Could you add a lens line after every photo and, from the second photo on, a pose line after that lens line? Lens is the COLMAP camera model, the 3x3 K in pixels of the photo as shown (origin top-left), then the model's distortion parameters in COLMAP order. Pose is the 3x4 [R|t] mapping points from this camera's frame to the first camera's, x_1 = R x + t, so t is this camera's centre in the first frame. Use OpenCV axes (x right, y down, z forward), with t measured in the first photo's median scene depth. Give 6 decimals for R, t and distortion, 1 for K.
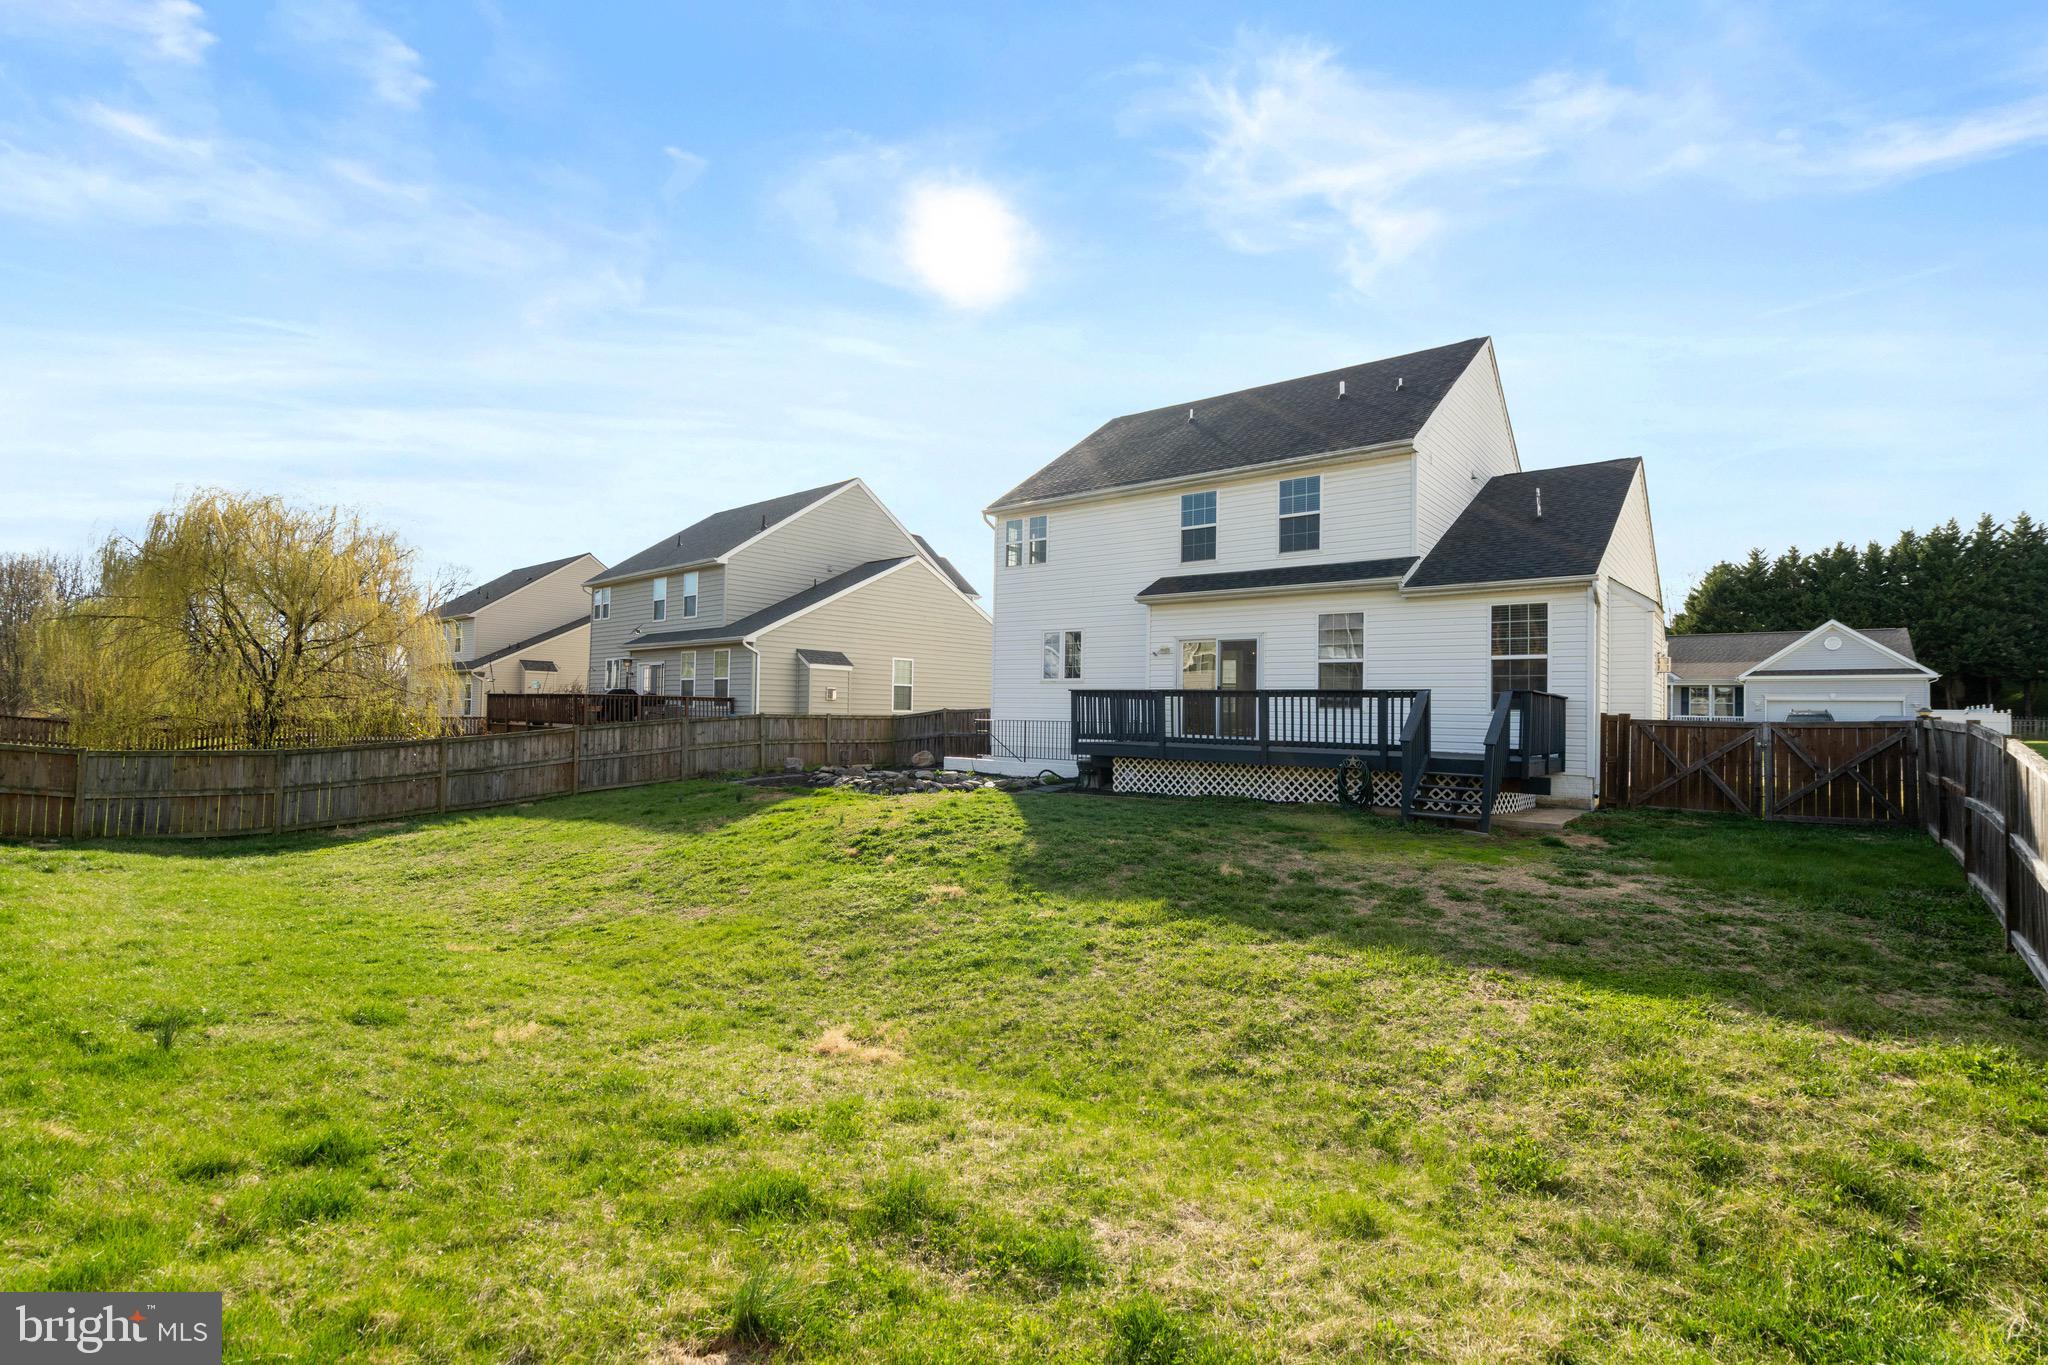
lens RADIAL K [[925.3, 0, 1018.2], [0, 925.3, 681.3], [0, 0, 1]] dist [-0.000374, 0.000229]
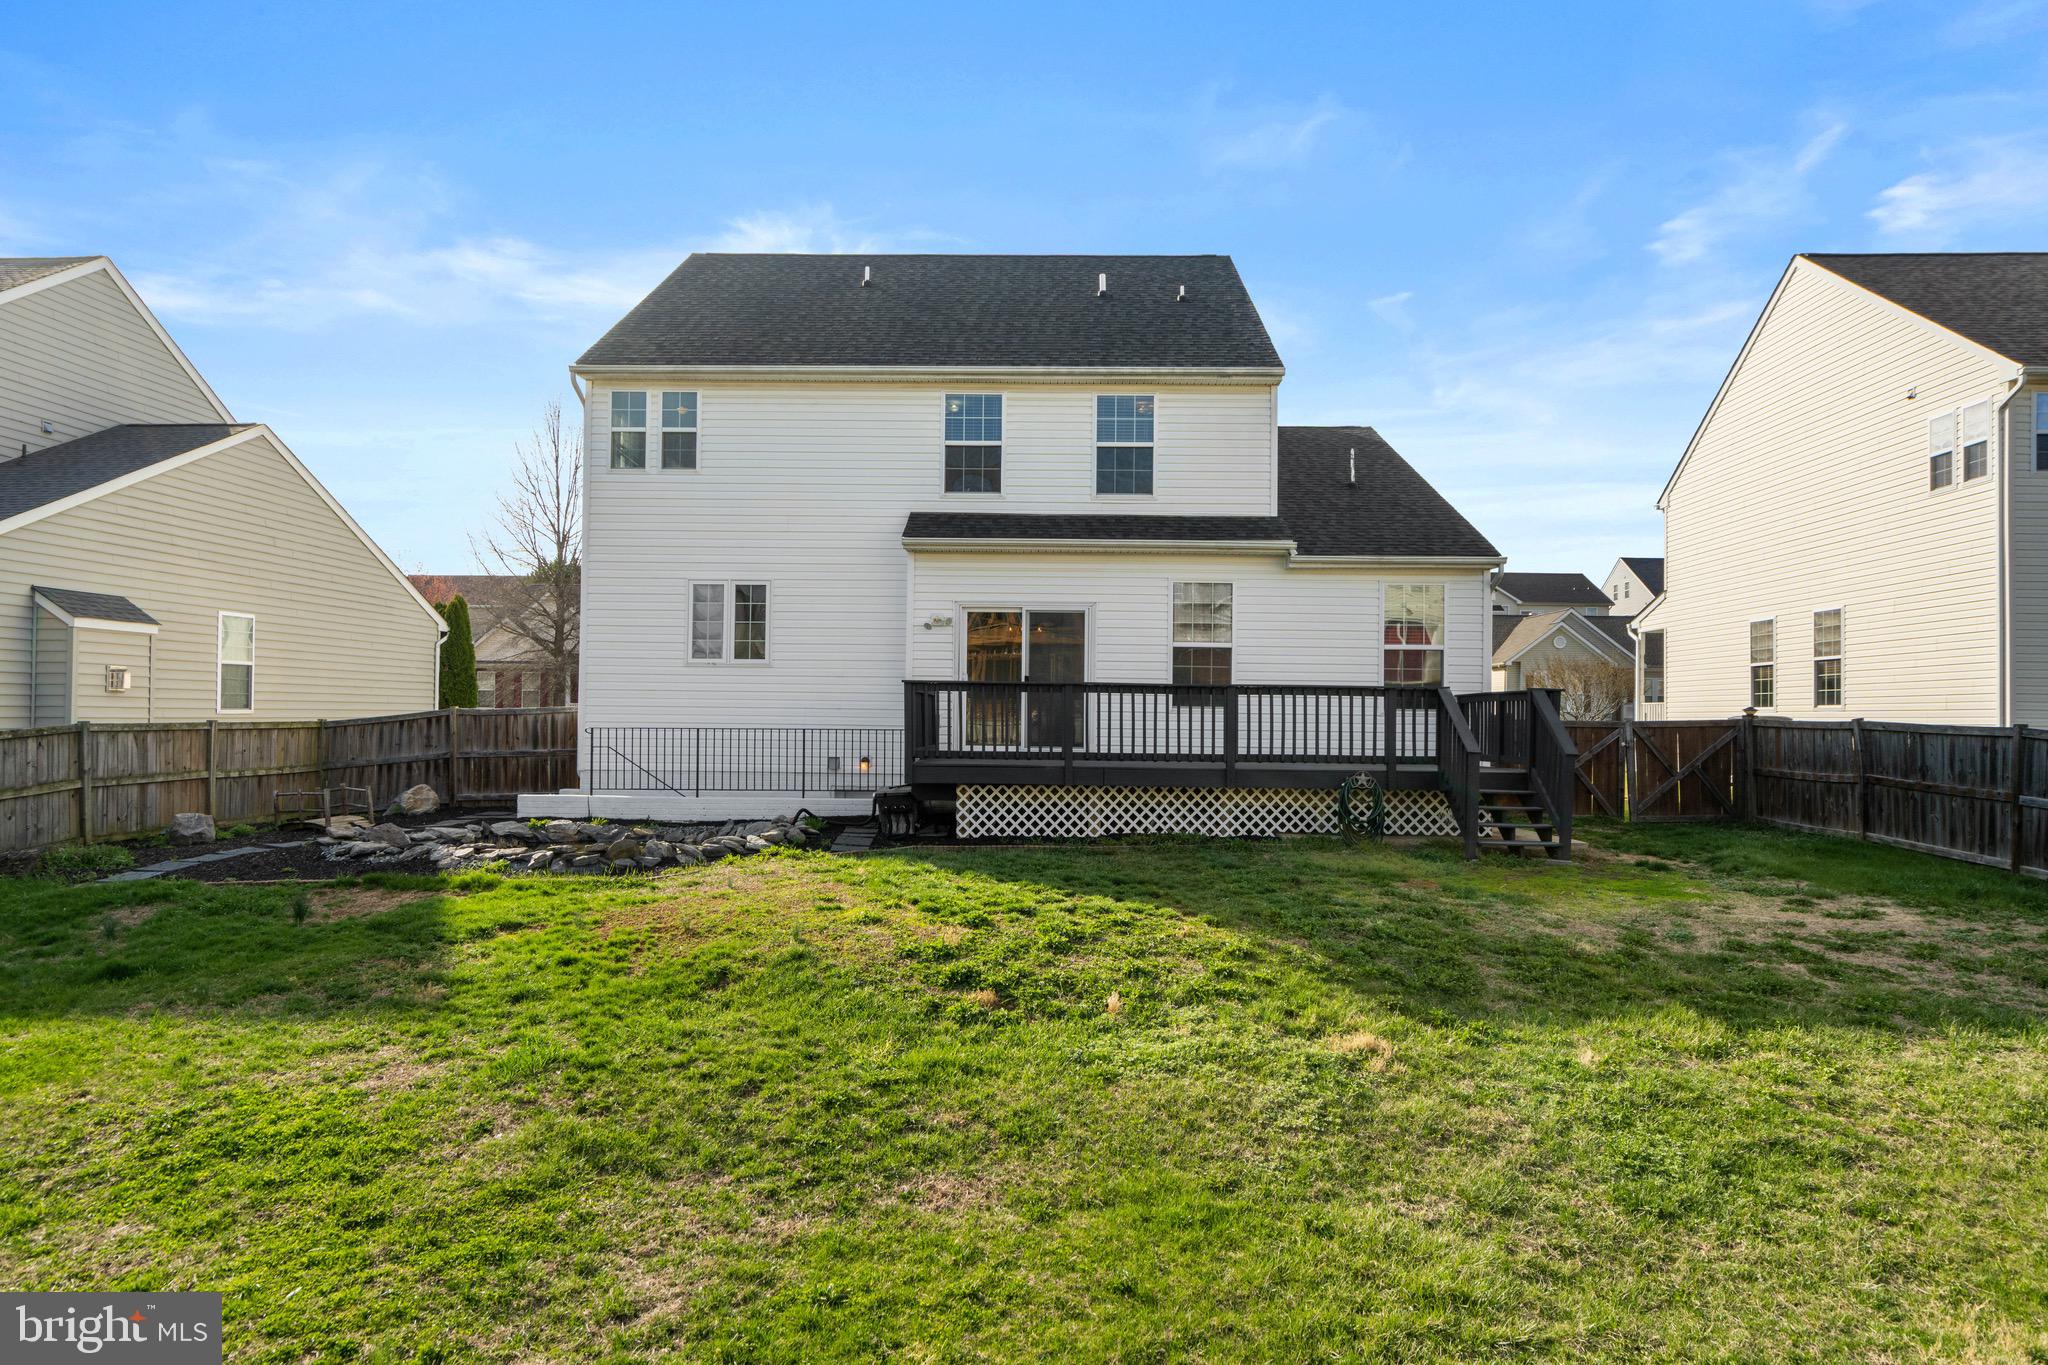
lens RADIAL K [[1213.7, 0, 1033.0], [0, 1213.7, 690.4], [0, 0, 1]] dist [0.016645, -0.001125]
pose [[0.790262, 0.004004, 0.612756, -0.335814], [-0.016965, 0.999738, 0.015347, 0.001885], [-0.612534, -0.022523, 0.790123, 0.268343]]
